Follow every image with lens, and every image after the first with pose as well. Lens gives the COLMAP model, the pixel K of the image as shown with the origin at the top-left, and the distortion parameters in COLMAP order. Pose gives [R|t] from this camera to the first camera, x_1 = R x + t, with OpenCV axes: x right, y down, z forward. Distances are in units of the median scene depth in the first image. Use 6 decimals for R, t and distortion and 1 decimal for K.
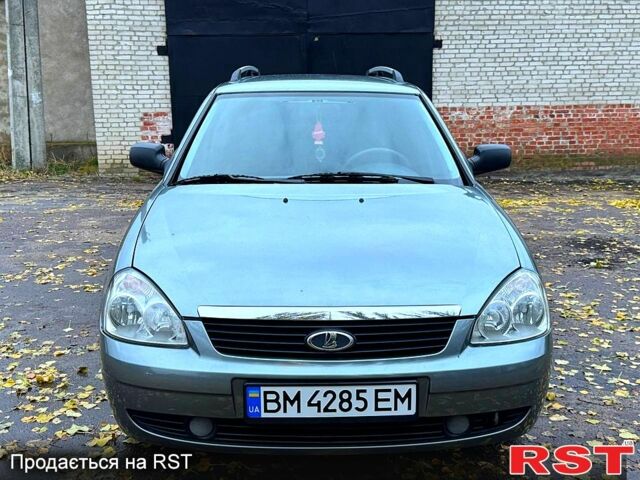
lens RADIAL K [[776.4, 0, 319.5], [0, 776.4, 242.8], [0, 0, 1]] dist [0.075684, 0.000000]
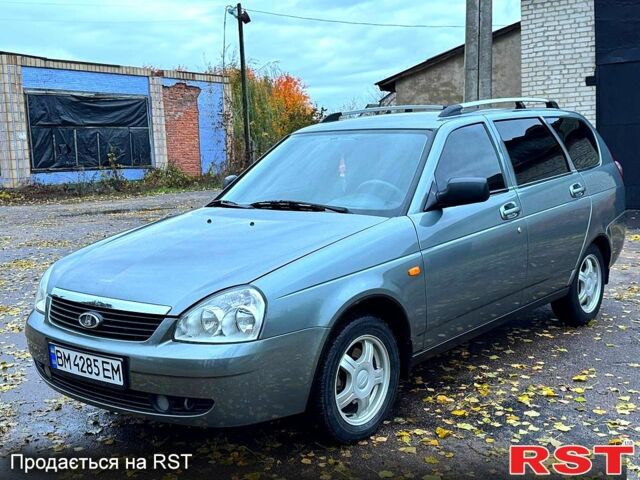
lens RADIAL K [[776.4, 0, 320.3], [0, 776.4, 235.8], [0, 0, 1]] dist [0.075684, 0.000000]
pose [[0.757253, 0.053693, -0.650911, 1.205950], [-0.083983, 0.996346, -0.015516, -0.034874], [0.647699, 0.066415, 0.758996, 0.210326]]
